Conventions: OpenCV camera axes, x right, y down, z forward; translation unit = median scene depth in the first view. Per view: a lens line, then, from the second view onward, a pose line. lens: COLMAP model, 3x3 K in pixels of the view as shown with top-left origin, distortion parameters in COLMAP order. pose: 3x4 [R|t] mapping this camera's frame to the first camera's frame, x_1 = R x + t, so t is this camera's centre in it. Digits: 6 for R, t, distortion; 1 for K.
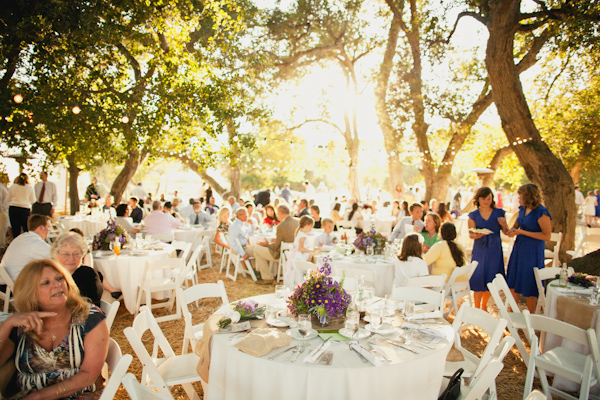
lens RADIAL K [[412.4, 0, 300.8], [0, 412.4, 200.0], [0, 0, 1]] dist [0.006627, 0.000870]
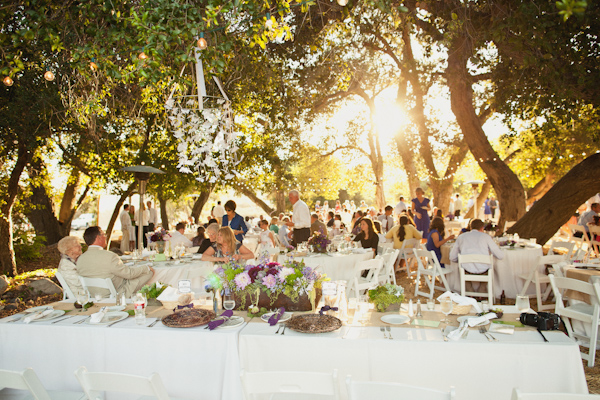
lens RADIAL K [[412.4, 0, 299.8], [0, 412.4, 199.5], [0, 0, 1]] dist [0.006627, 0.000870]
pose [[0.992785, -0.054178, -0.106971, 0.028379], [0.048636, 0.997369, -0.053755, 0.014824], [0.109602, 0.048165, 0.992808, -0.199952]]
